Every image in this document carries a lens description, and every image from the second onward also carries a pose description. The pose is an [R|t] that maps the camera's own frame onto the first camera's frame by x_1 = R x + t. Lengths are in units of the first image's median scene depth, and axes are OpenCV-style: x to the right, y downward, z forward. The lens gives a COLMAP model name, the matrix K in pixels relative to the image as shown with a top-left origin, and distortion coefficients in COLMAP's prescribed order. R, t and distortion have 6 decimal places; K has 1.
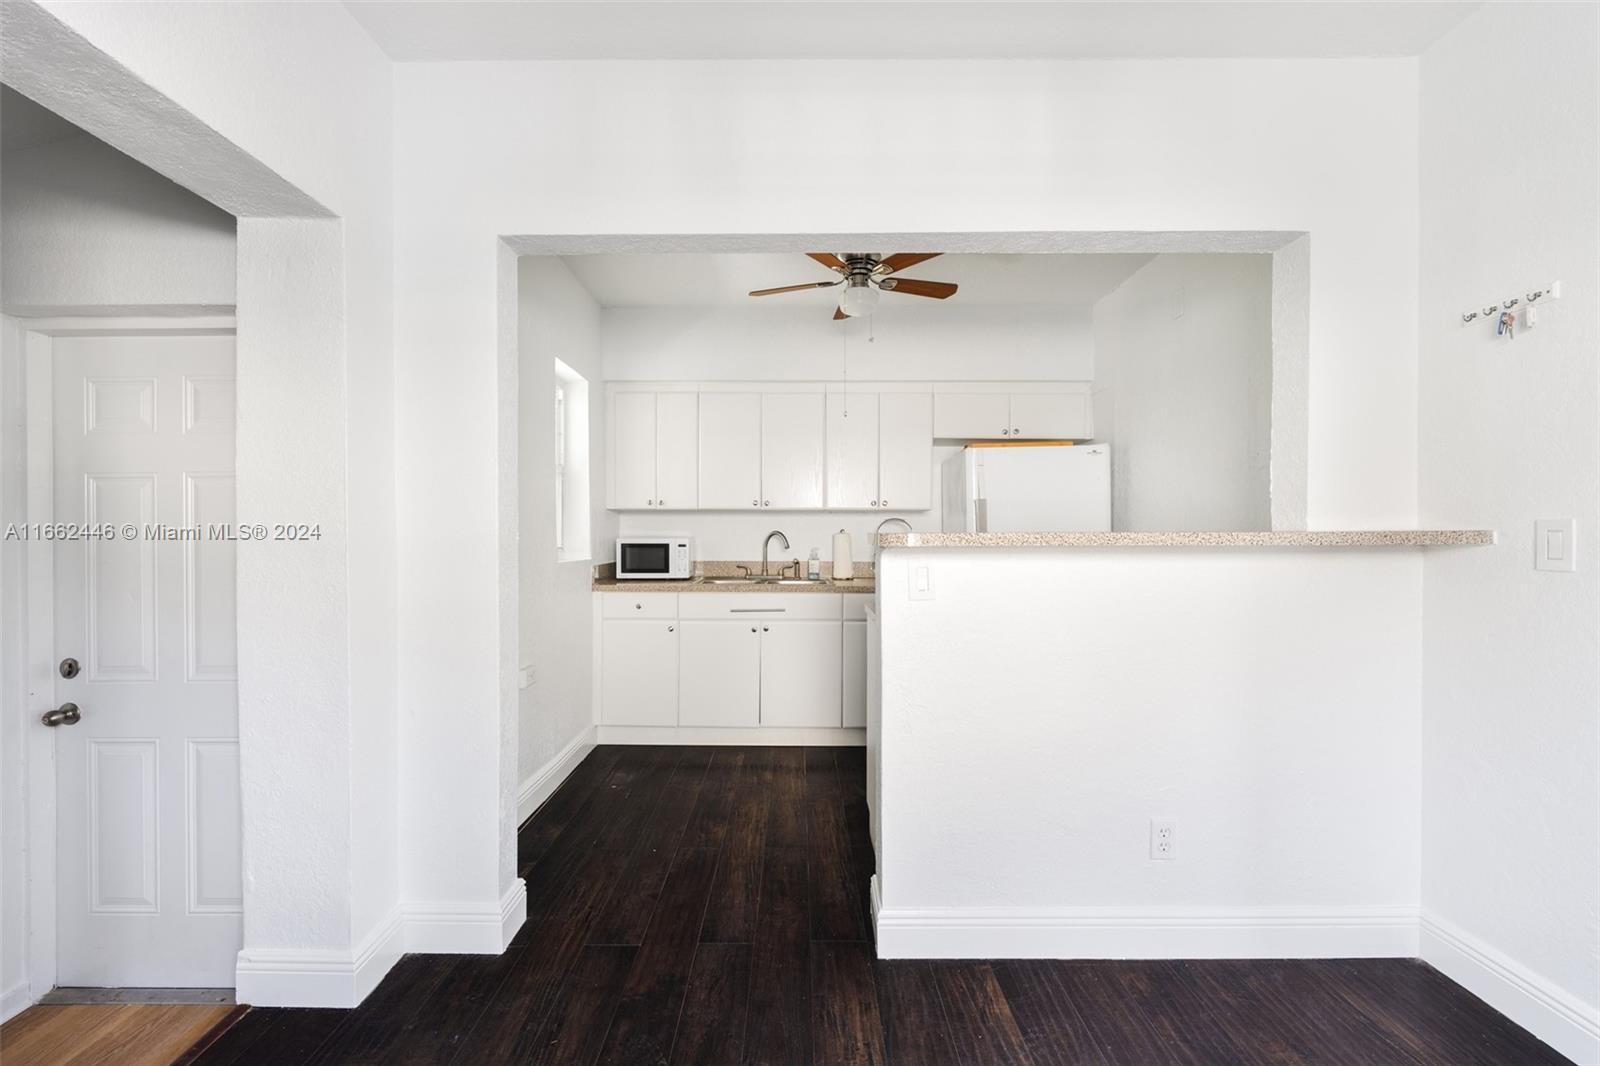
lens RADIAL K [[655.4, 0, 799.3], [0, 655.4, 535.6], [0, 0, 1]] dist [-0.002166, -0.000306]
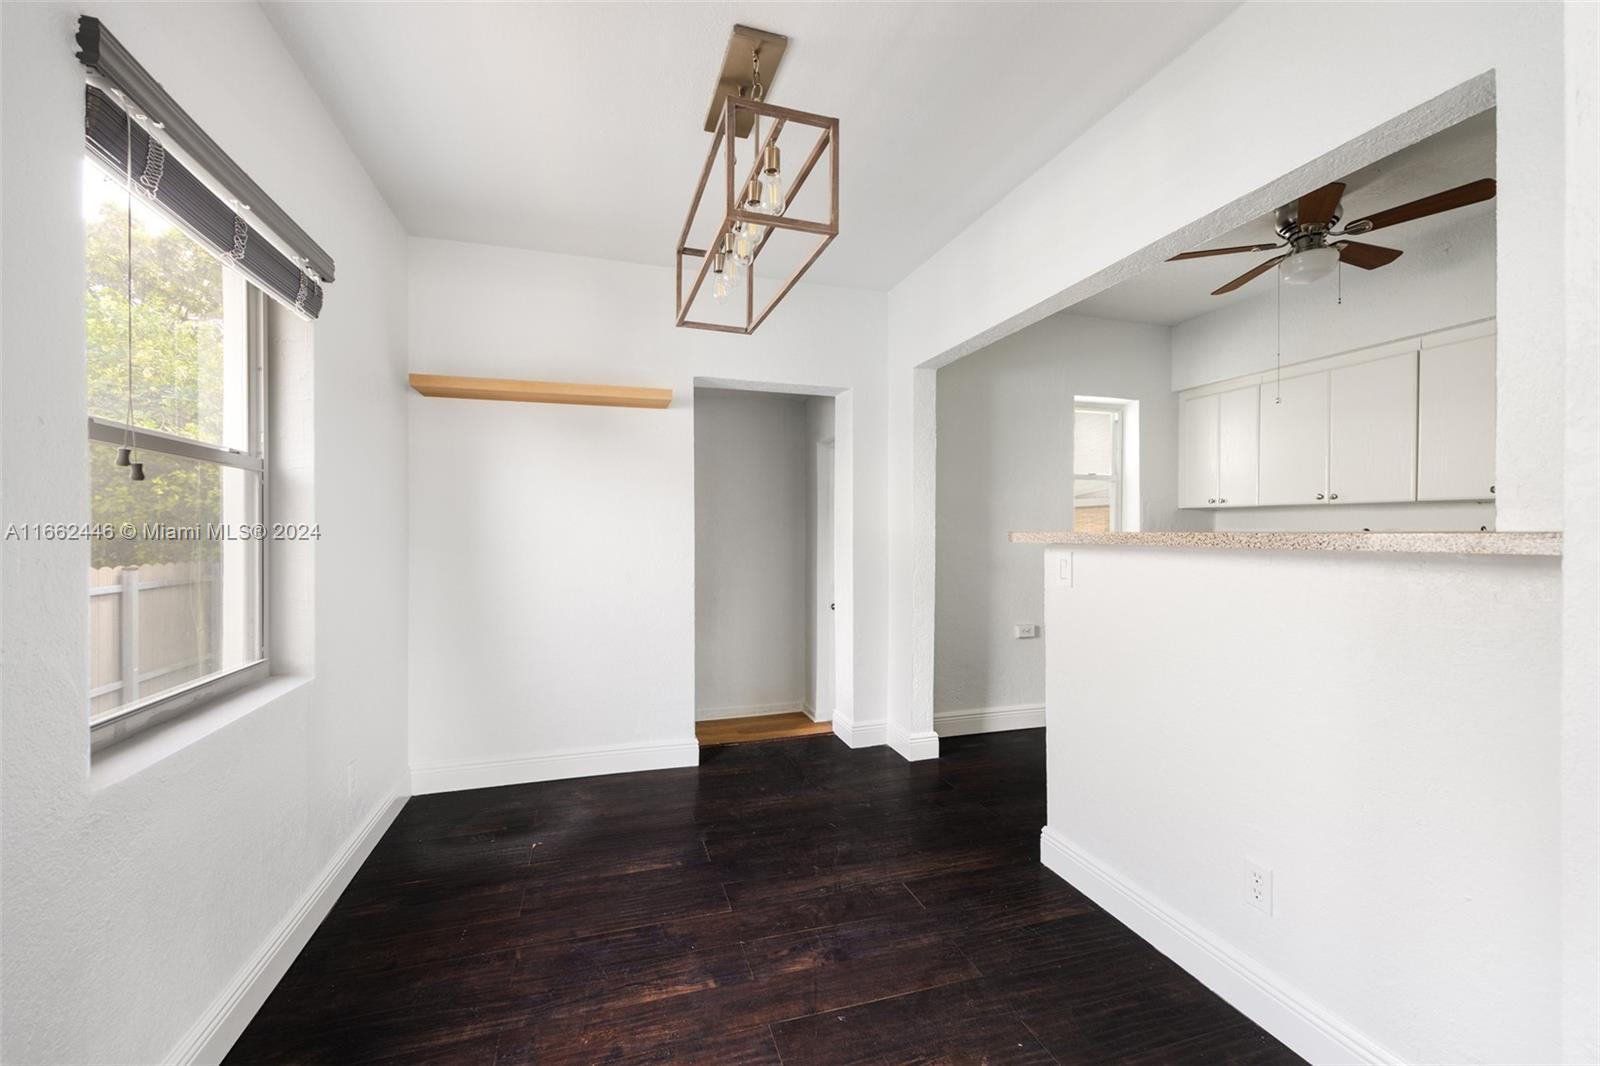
lens RADIAL K [[655.4, 0, 805.7], [0, 655.4, 537.9], [0, 0, 1]] dist [-0.002166, -0.000306]
pose [[0.306735, 0.012330, -0.951715, 1.237661], [-0.004188, 0.999924, 0.011605, -0.004826], [0.951786, 0.000426, 0.306764, 0.169492]]
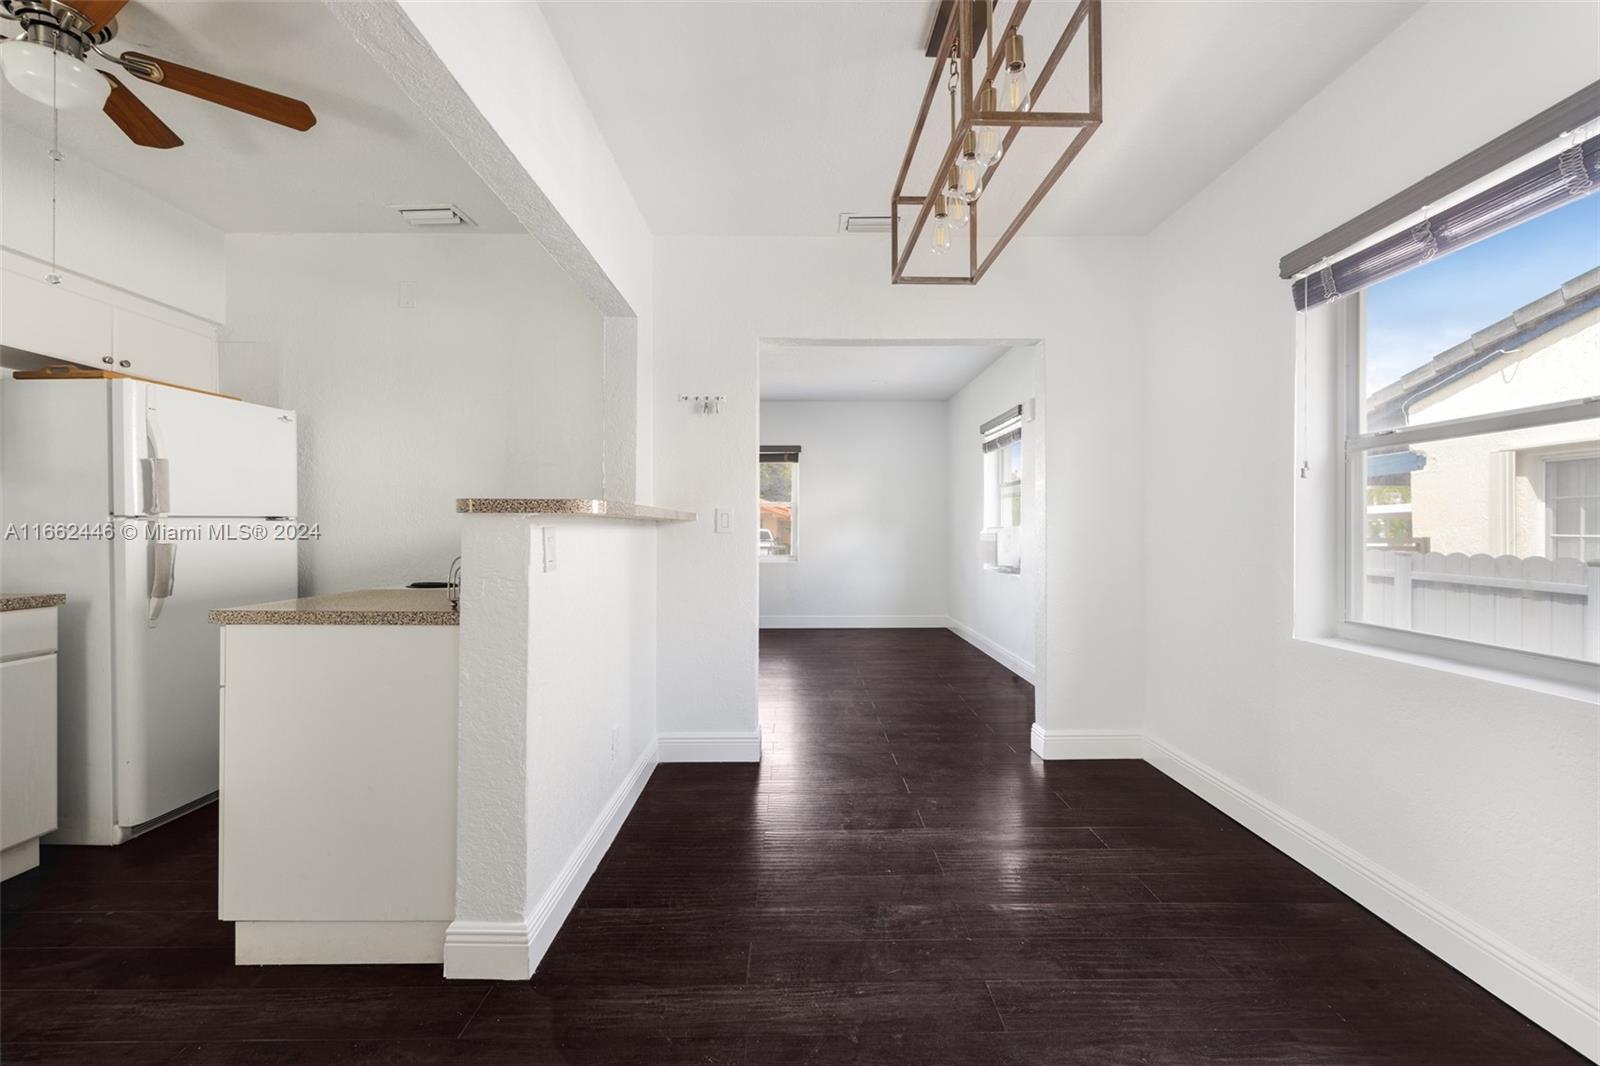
lens RADIAL K [[655.4, 0, 795.4], [0, 655.4, 525.8], [0, 0, 1]] dist [-0.002166, -0.000306]
pose [[0.000888, 0.006884, 0.999976, -0.796498], [0.000425, 0.999976, -0.006884, 0.039456], [-1.000000, 0.000431, 0.000885, 0.660379]]
